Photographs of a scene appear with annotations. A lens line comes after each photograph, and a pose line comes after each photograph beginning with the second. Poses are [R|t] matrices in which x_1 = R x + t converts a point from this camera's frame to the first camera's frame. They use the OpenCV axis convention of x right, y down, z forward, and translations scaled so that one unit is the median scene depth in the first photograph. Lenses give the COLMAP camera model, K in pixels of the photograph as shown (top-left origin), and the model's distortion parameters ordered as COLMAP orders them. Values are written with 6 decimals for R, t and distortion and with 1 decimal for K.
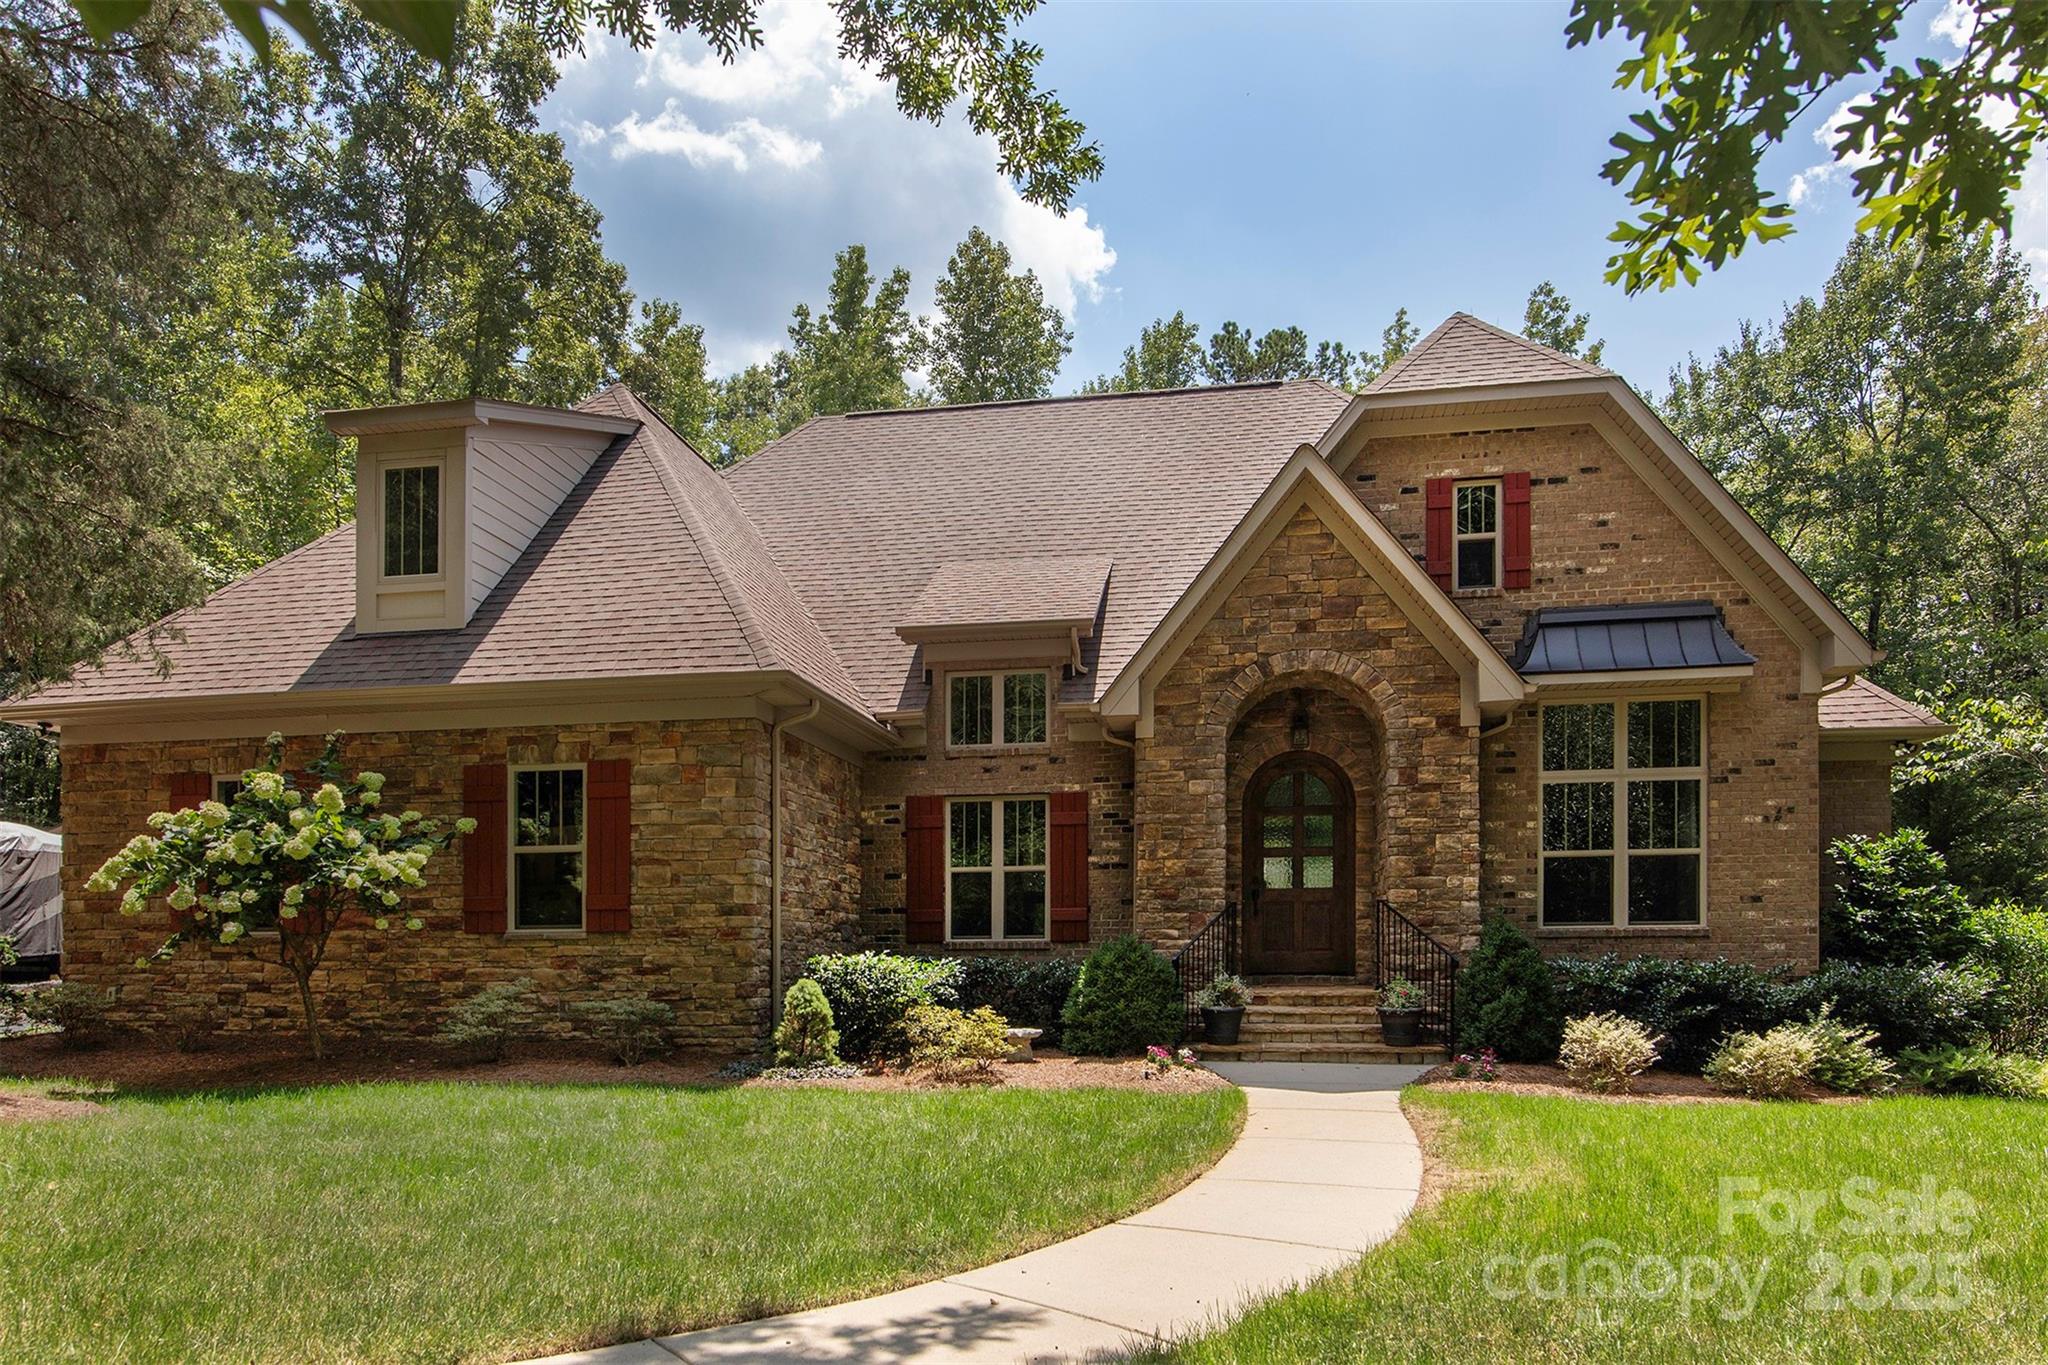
lens RADIAL K [[1182.5, 0, 1024.2], [0, 1182.5, 665.1], [0, 0, 1]] dist [0.003025, -0.000796]
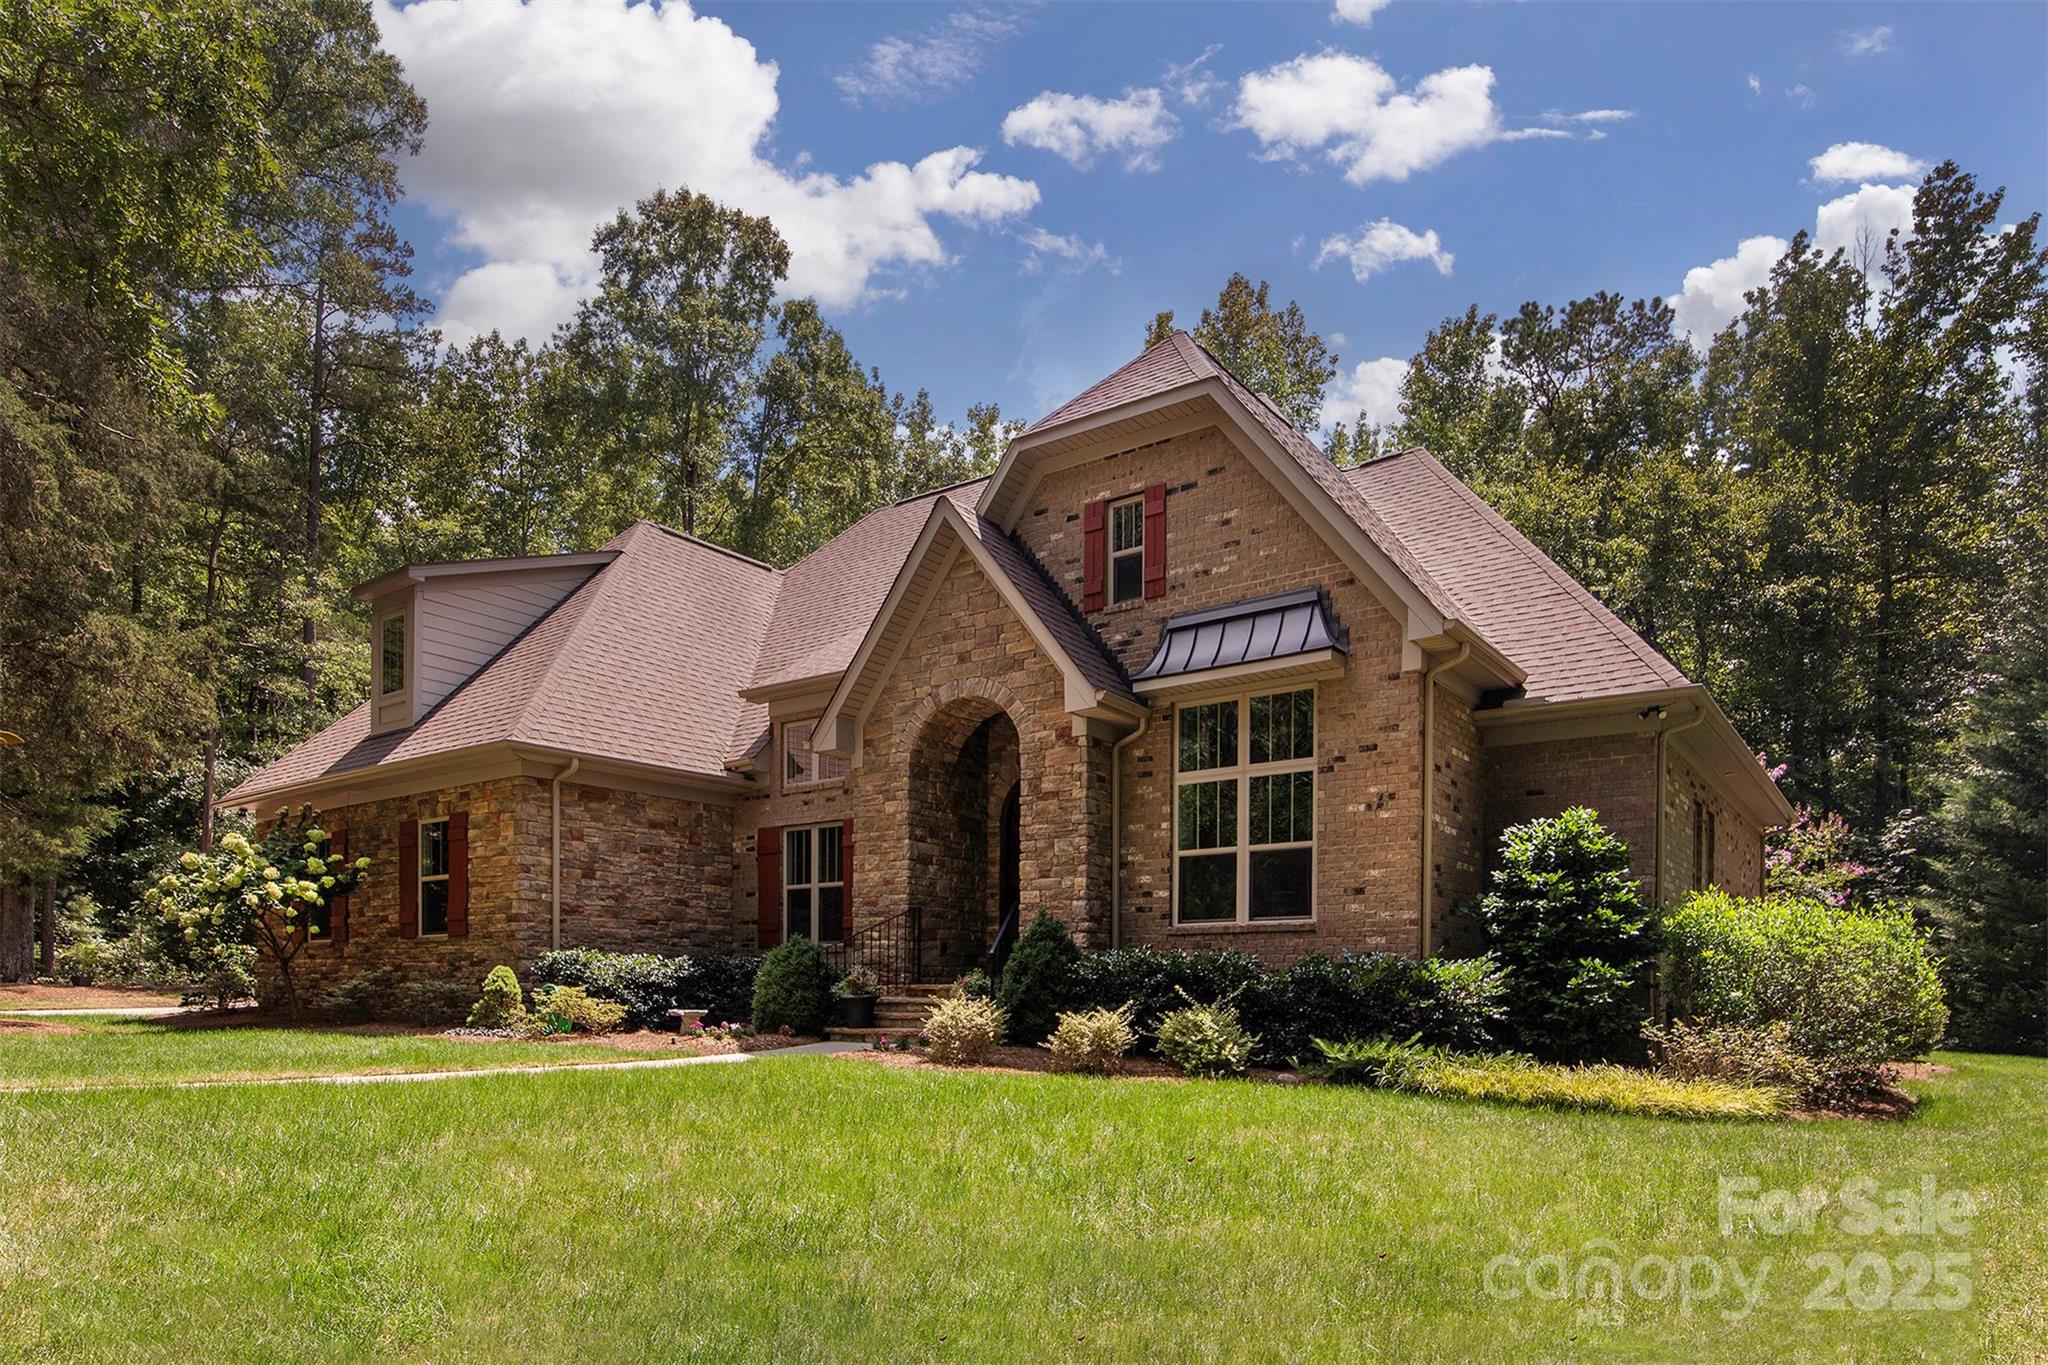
lens RADIAL K [[1149.2, 0, 1018.6], [0, 1149.2, 700.6], [0, 0, 1]] dist [0.003346, 0.000656]
pose [[0.905364, -0.095478, -0.413762, 0.741034], [0.092166, 0.995350, -0.028013, 0.043145], [0.414513, -0.012773, 0.909954, 0.039304]]
